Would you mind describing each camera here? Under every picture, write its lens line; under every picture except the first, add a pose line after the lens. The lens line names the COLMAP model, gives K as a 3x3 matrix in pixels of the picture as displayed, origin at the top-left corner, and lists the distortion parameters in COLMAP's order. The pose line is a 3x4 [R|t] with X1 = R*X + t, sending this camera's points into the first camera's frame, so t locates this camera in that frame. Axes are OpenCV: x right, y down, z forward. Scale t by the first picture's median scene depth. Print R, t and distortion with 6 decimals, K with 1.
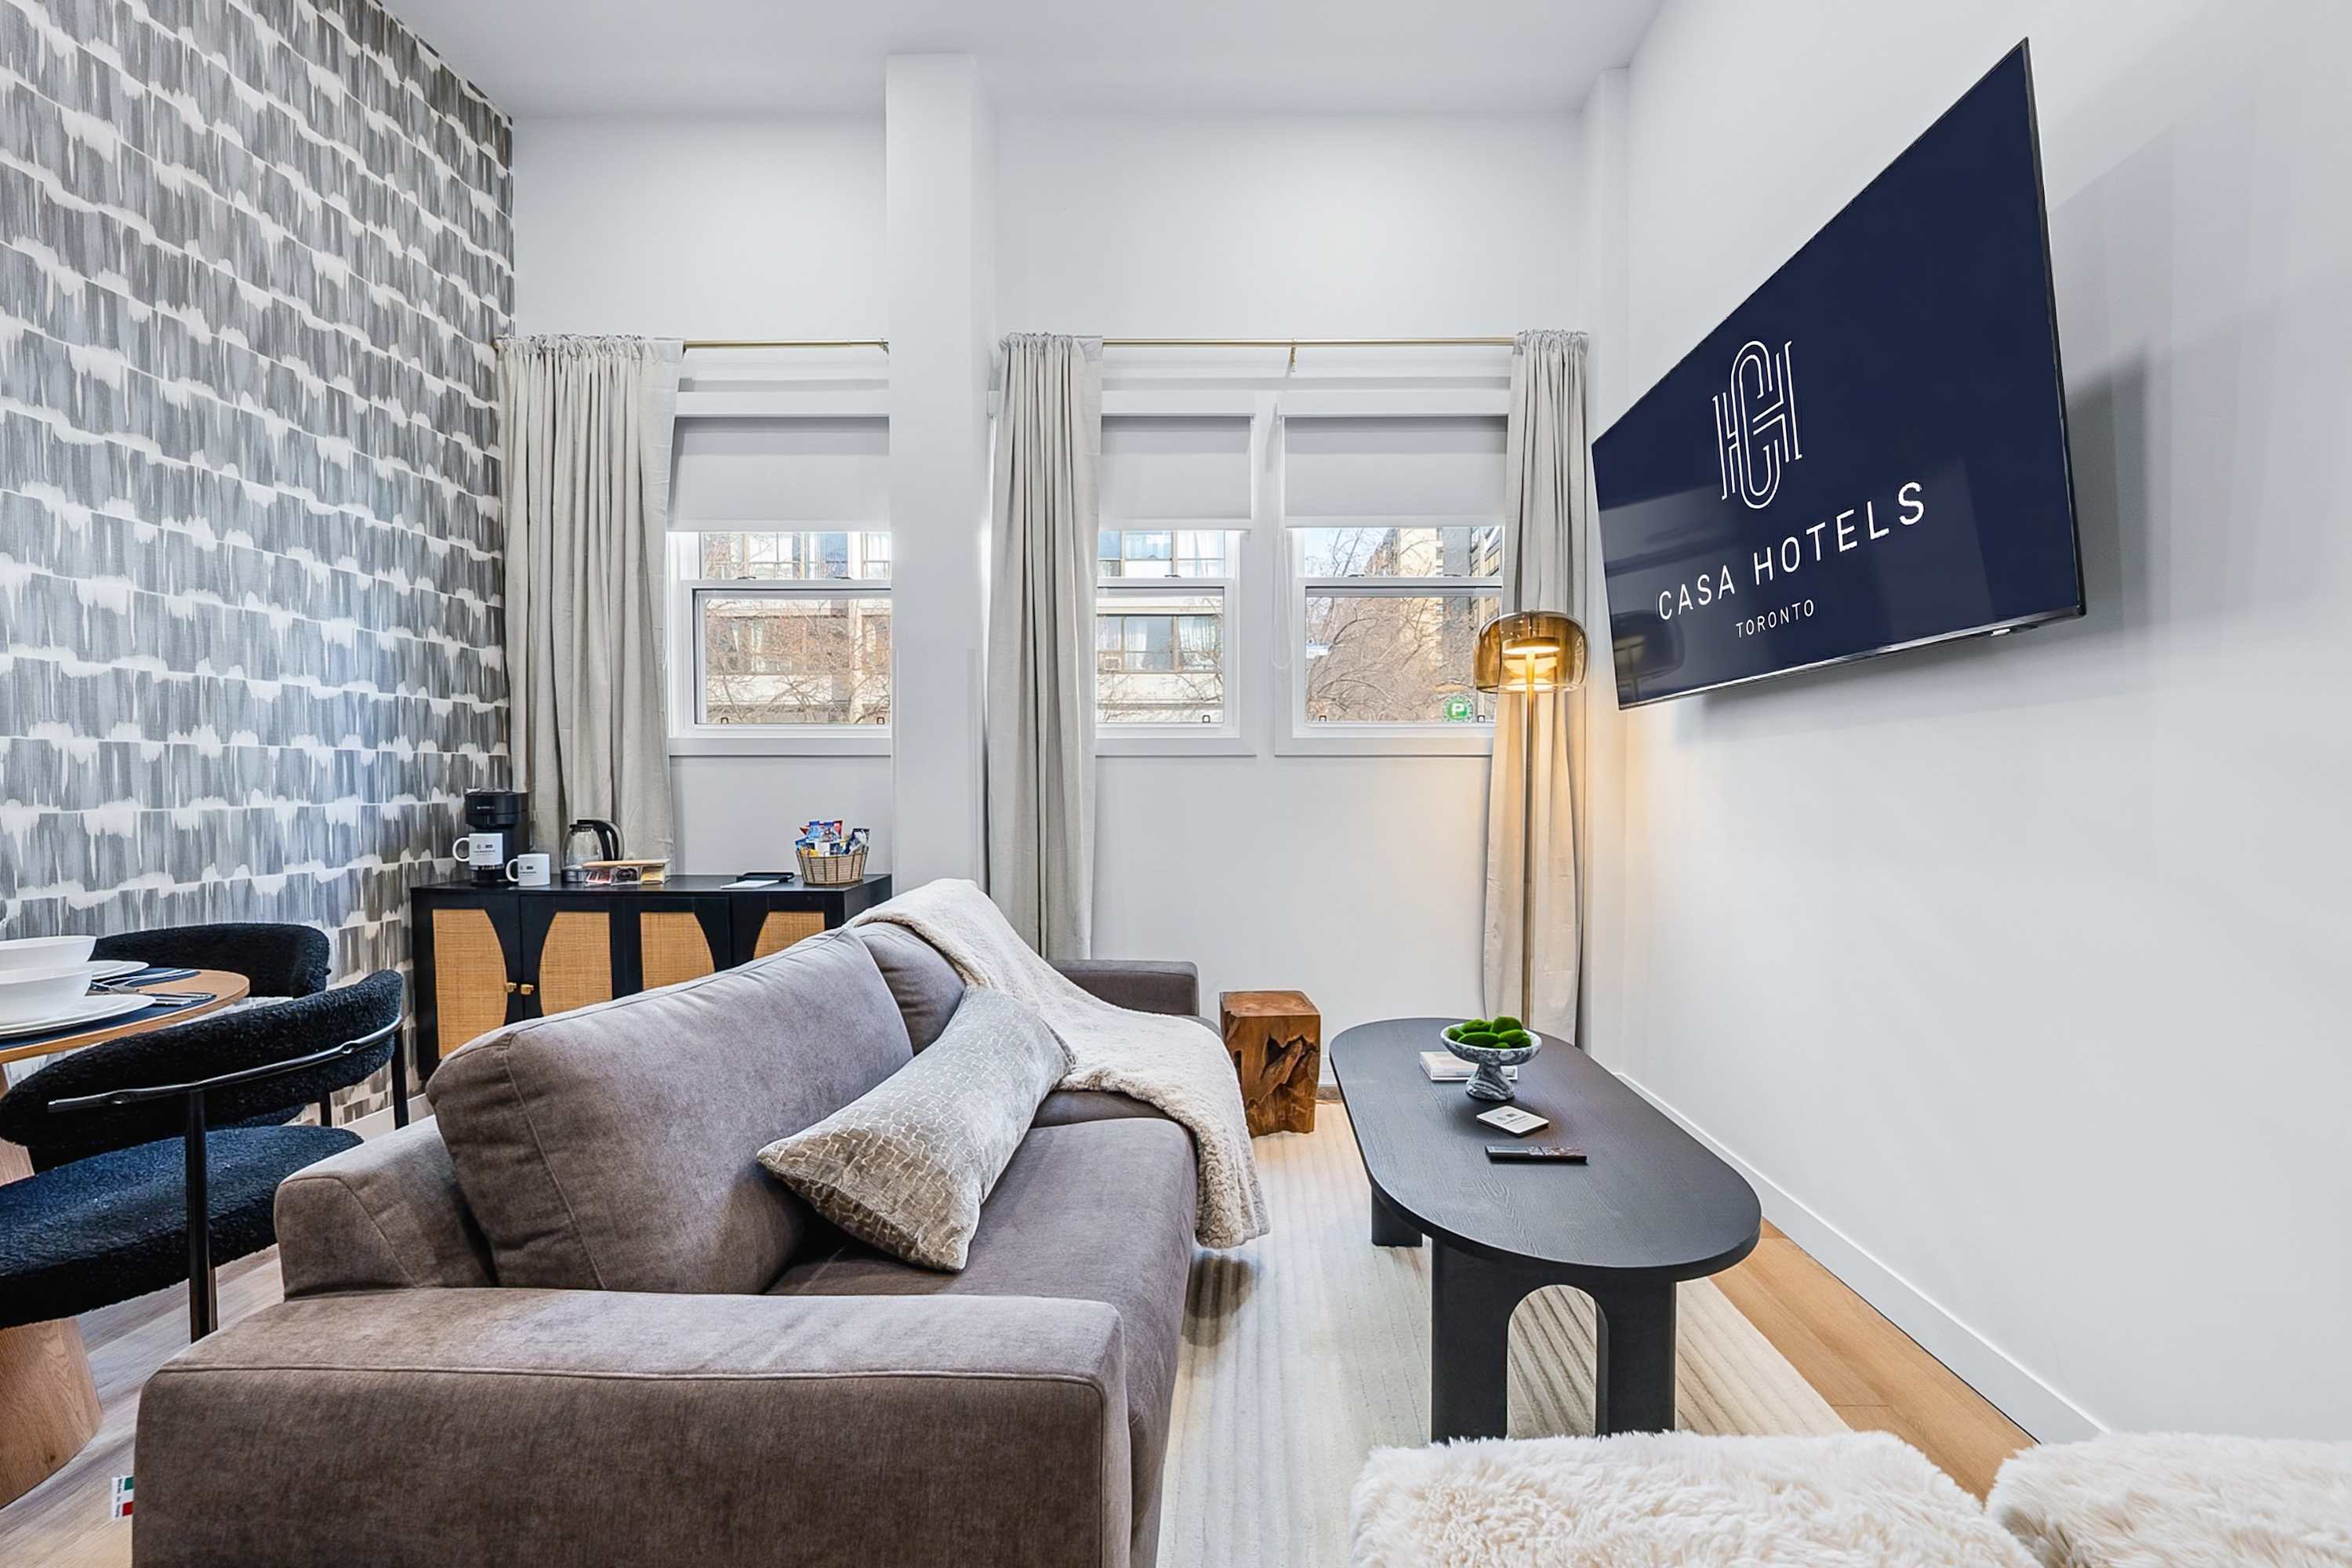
lens RADIAL K [[847.0, 0, 1217.3], [0, 847.0, 802.3], [0, 0, 1]] dist [-0.003020, -0.000357]
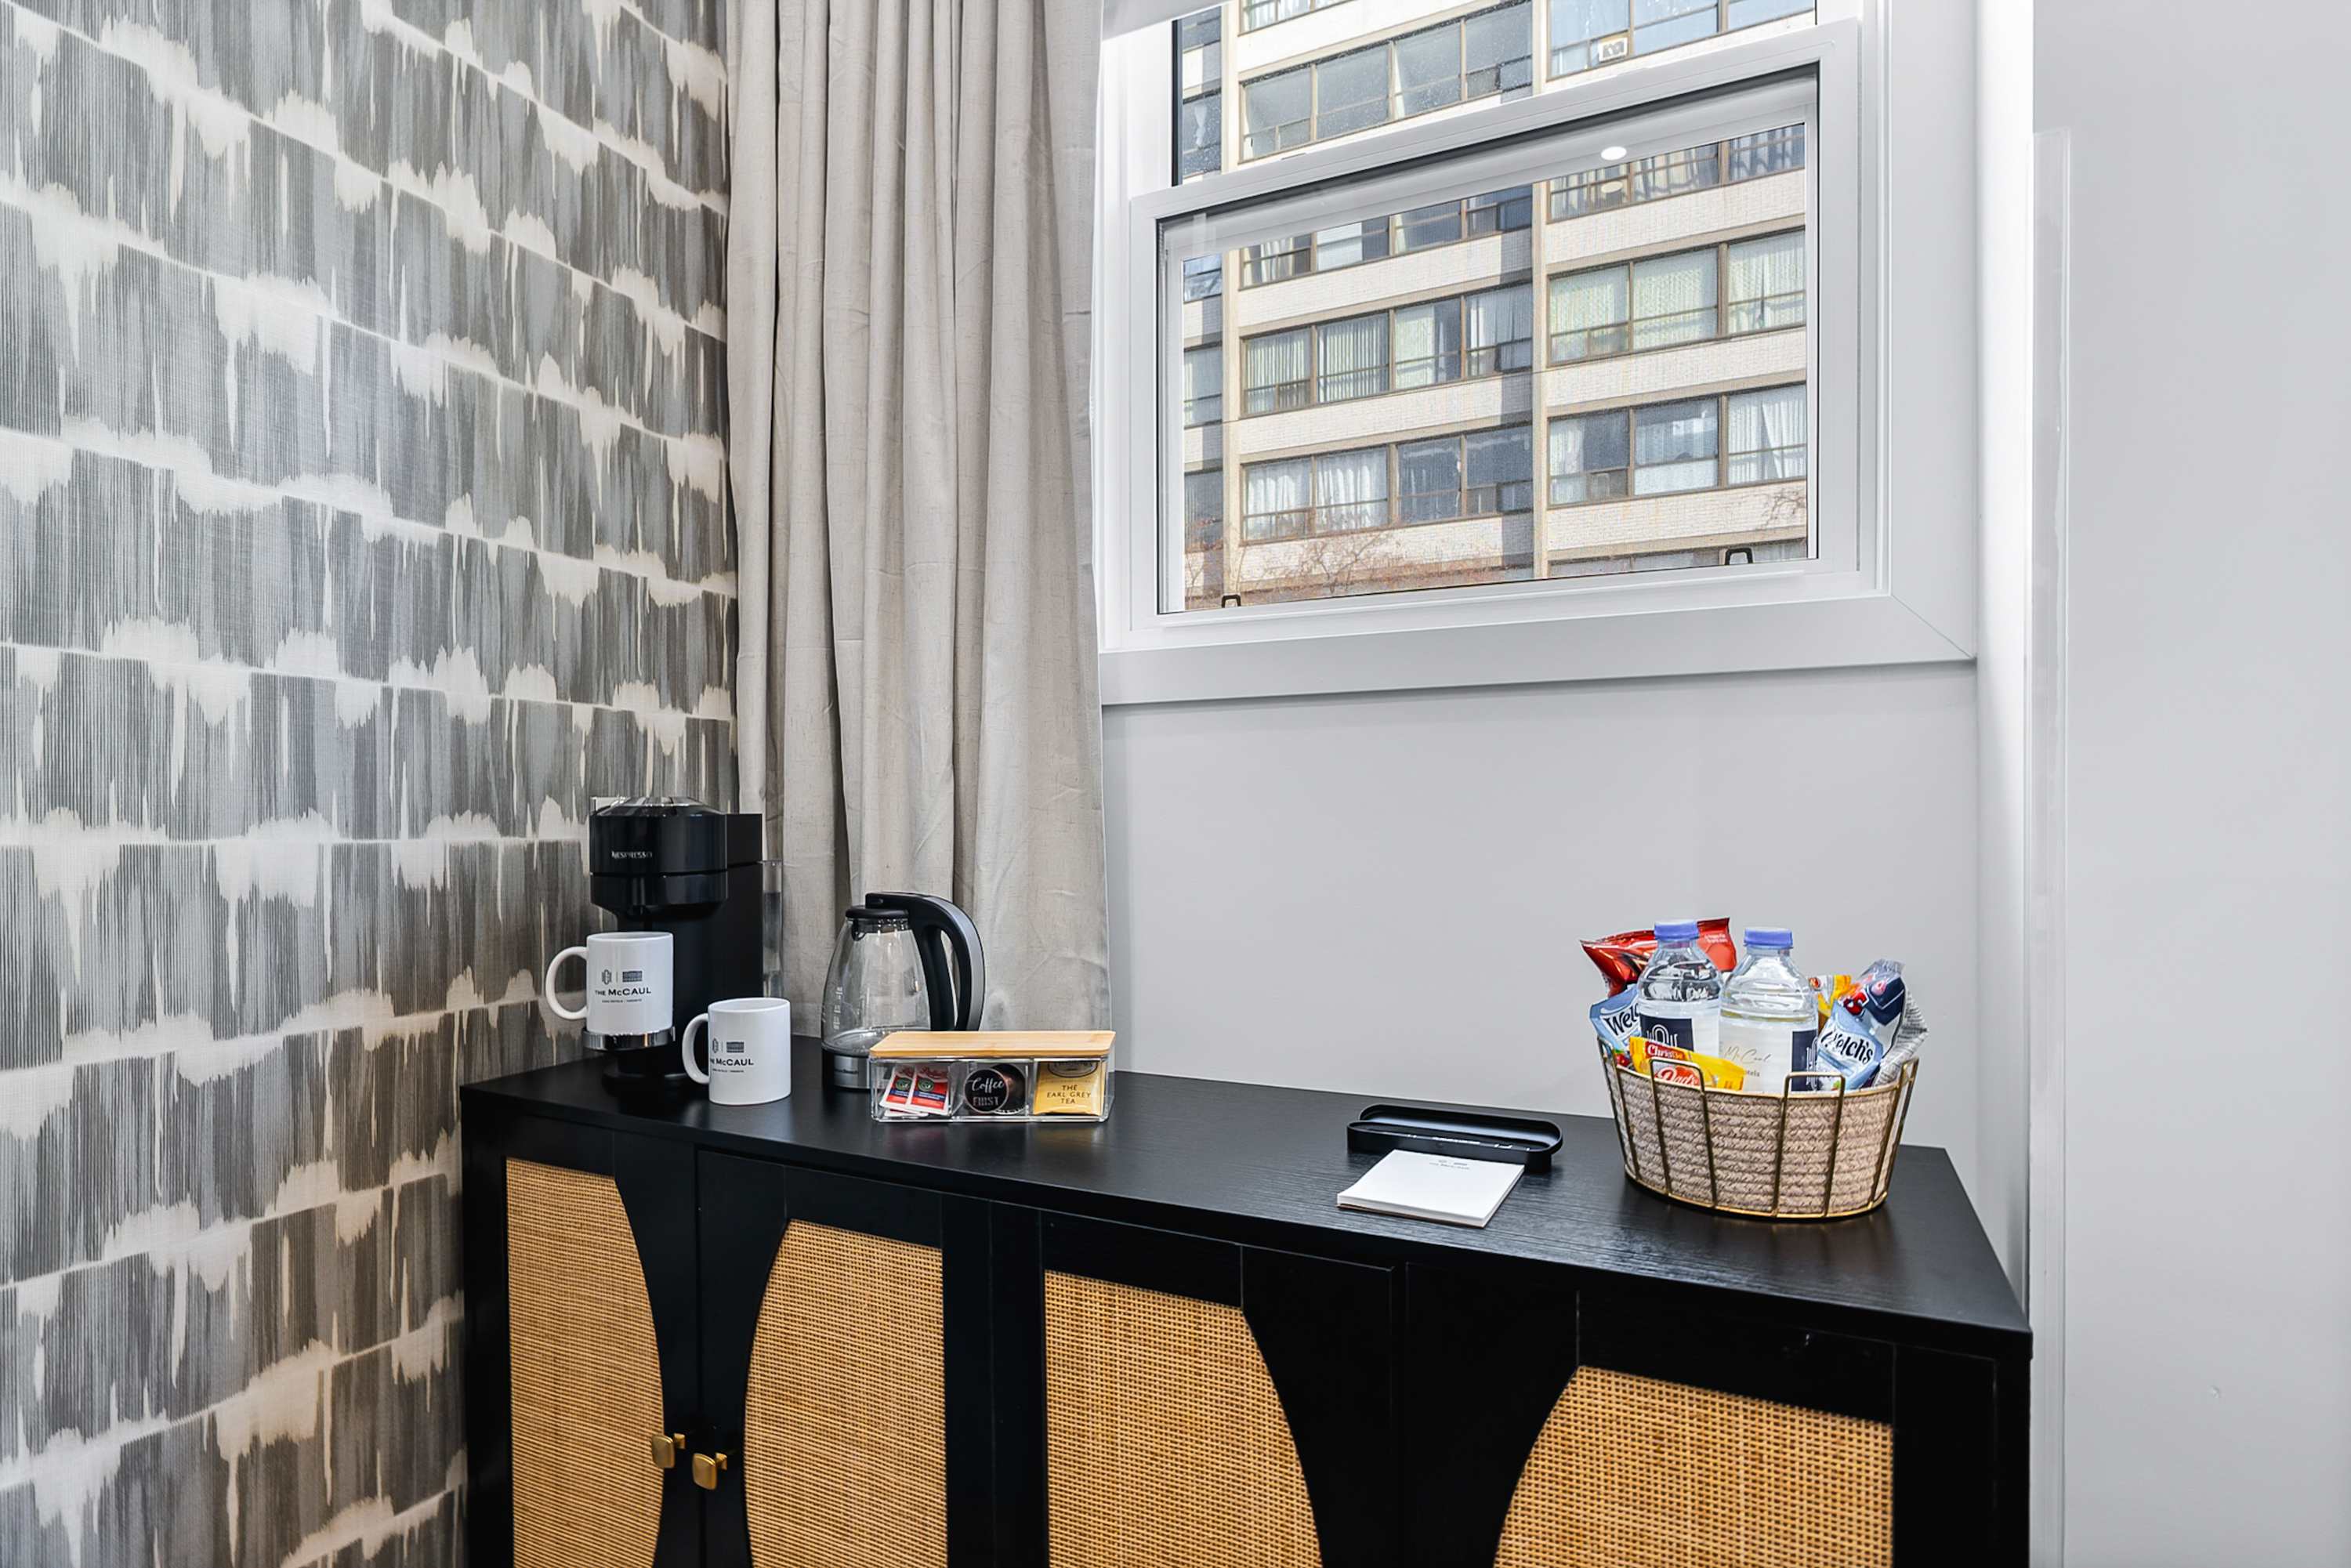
lens RADIAL K [[1202.9, 0, 1179.1], [0, 1202.9, 827.4], [0, 0, 1]] dist [0.003316, -0.001927]
pose [[0.909552, -0.001622, -0.415587, -0.477070], [-0.008421, 0.999715, -0.022332, 0.004425], [0.415505, 0.023812, 0.909279, 0.659111]]
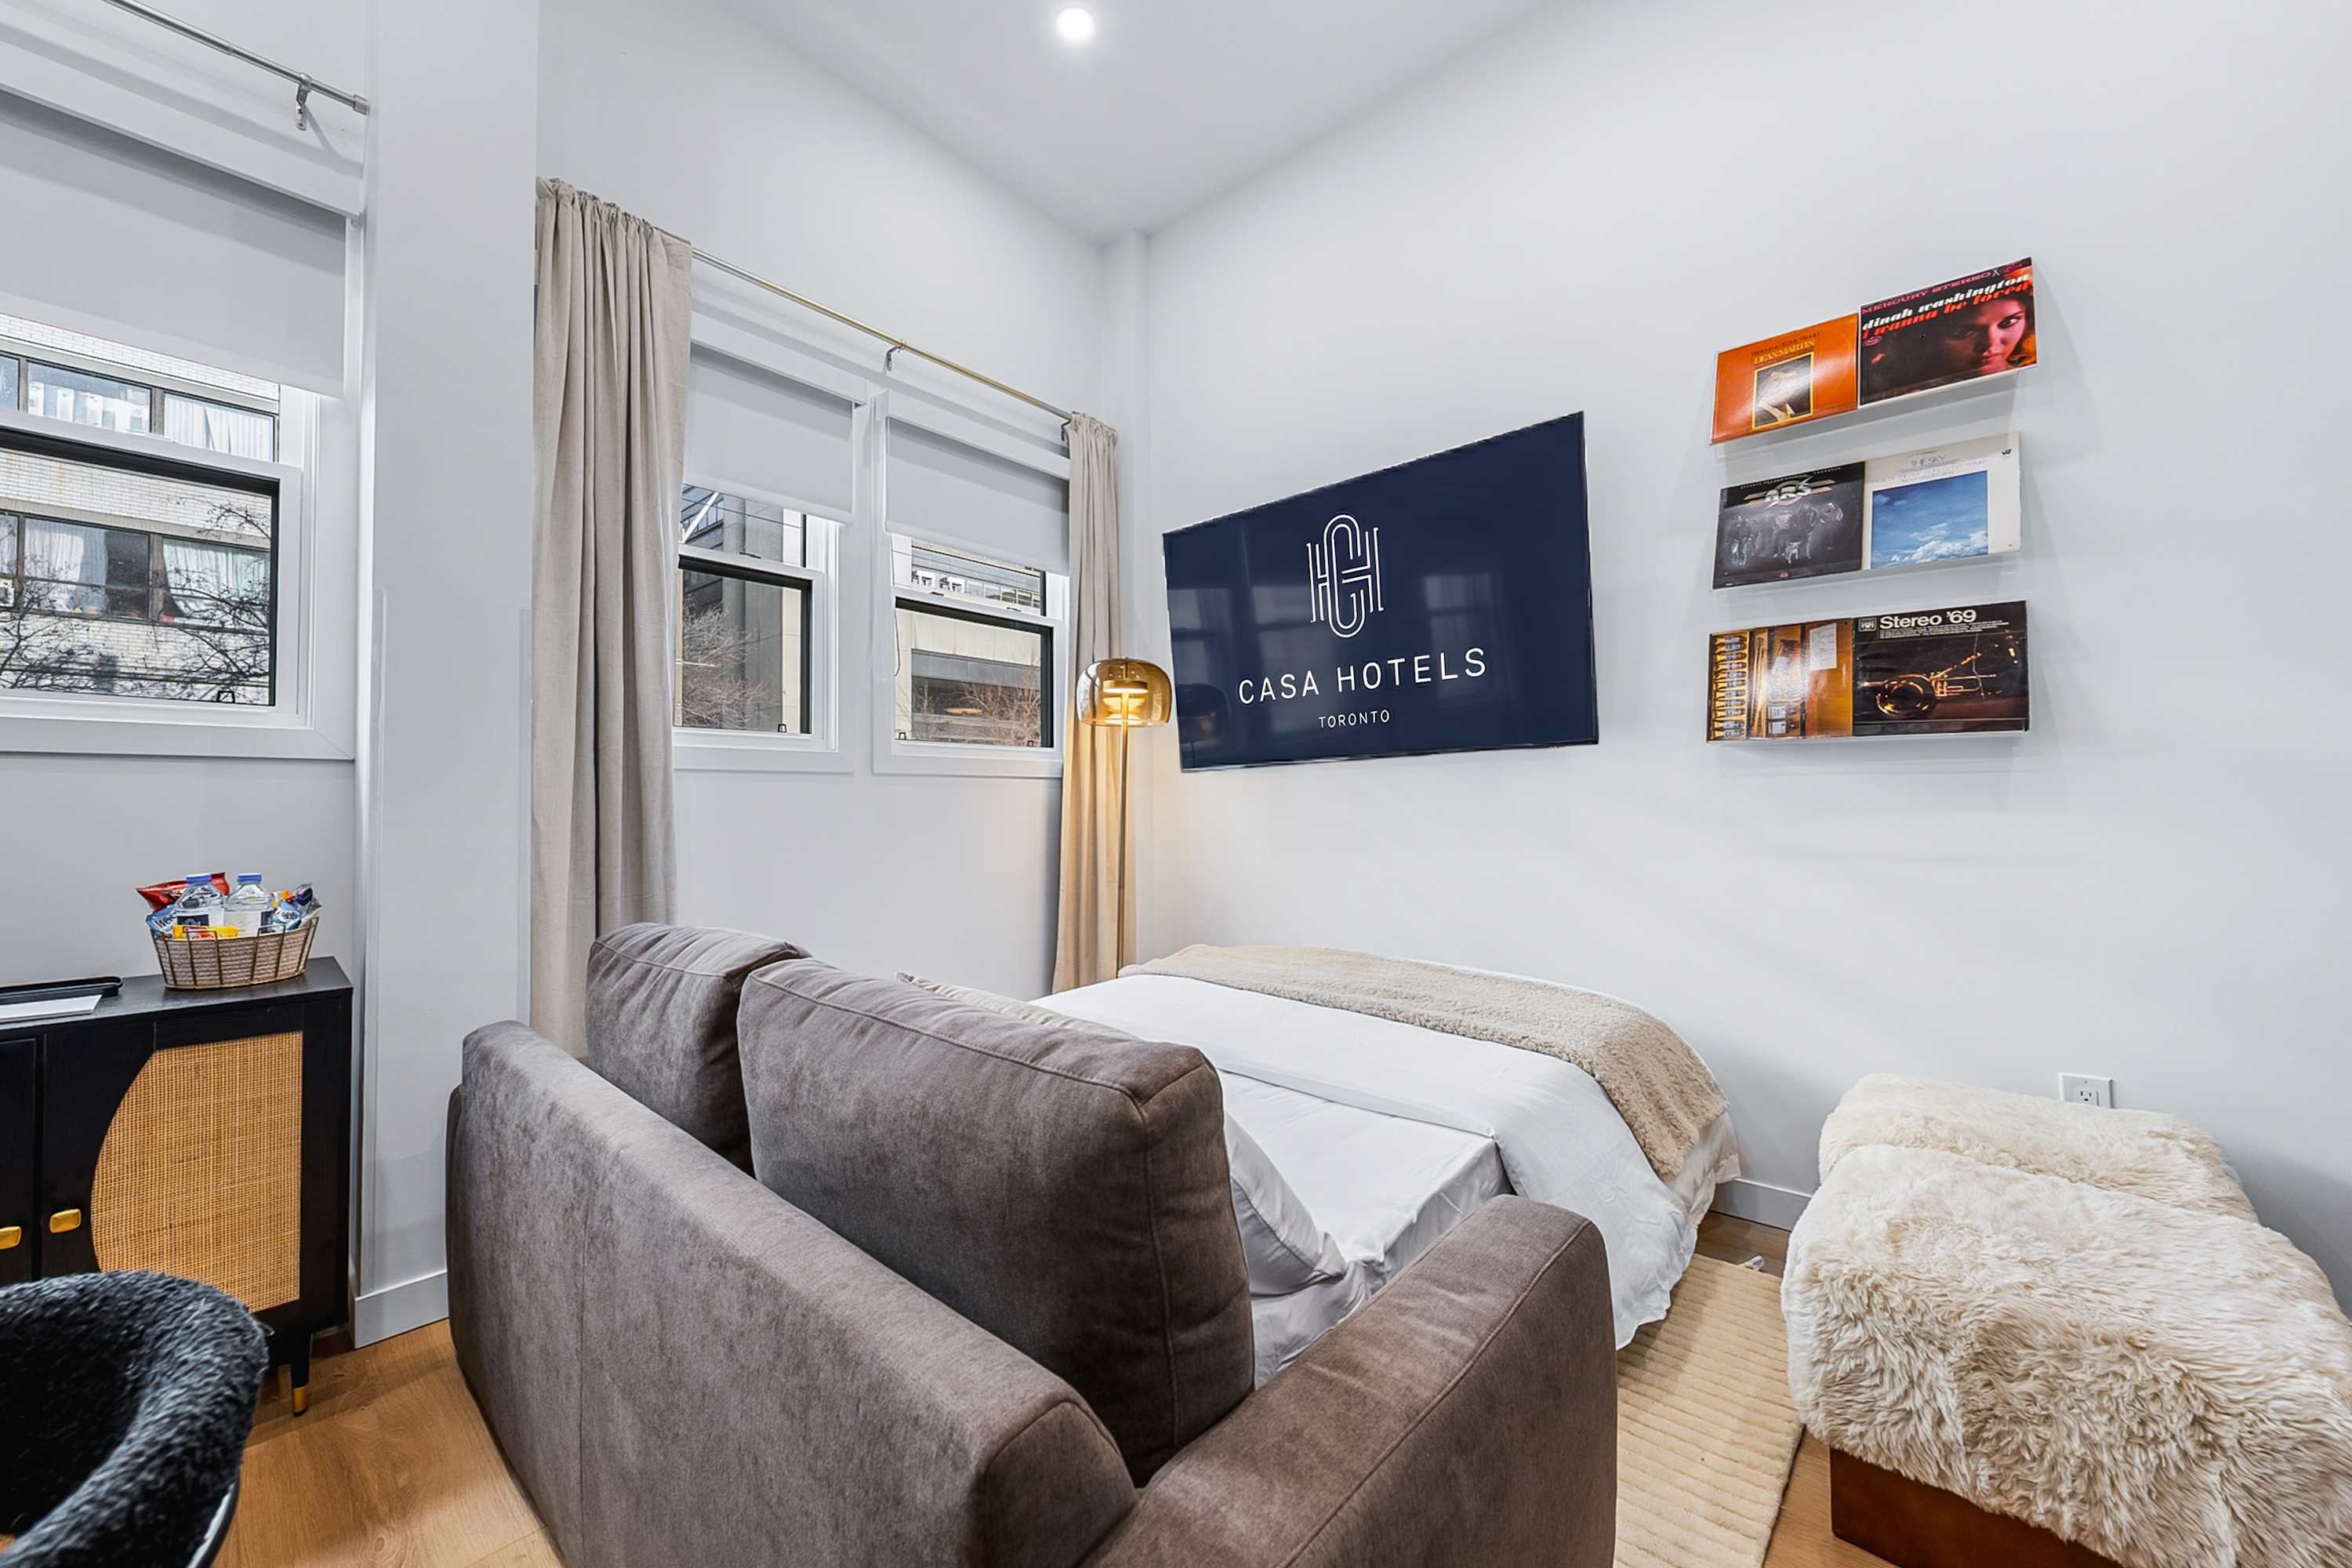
lens RADIAL K [[870.8, 0, 1169.6], [0, 870.8, 783.0], [0, 0, 1]] dist [0.001534, -0.001115]
pose [[0.648401, 0.010041, 0.761232, -0.513791], [0.009044, 0.999741, -0.020890, -0.021753], [-0.761245, 0.020430, 0.648143, 0.147509]]
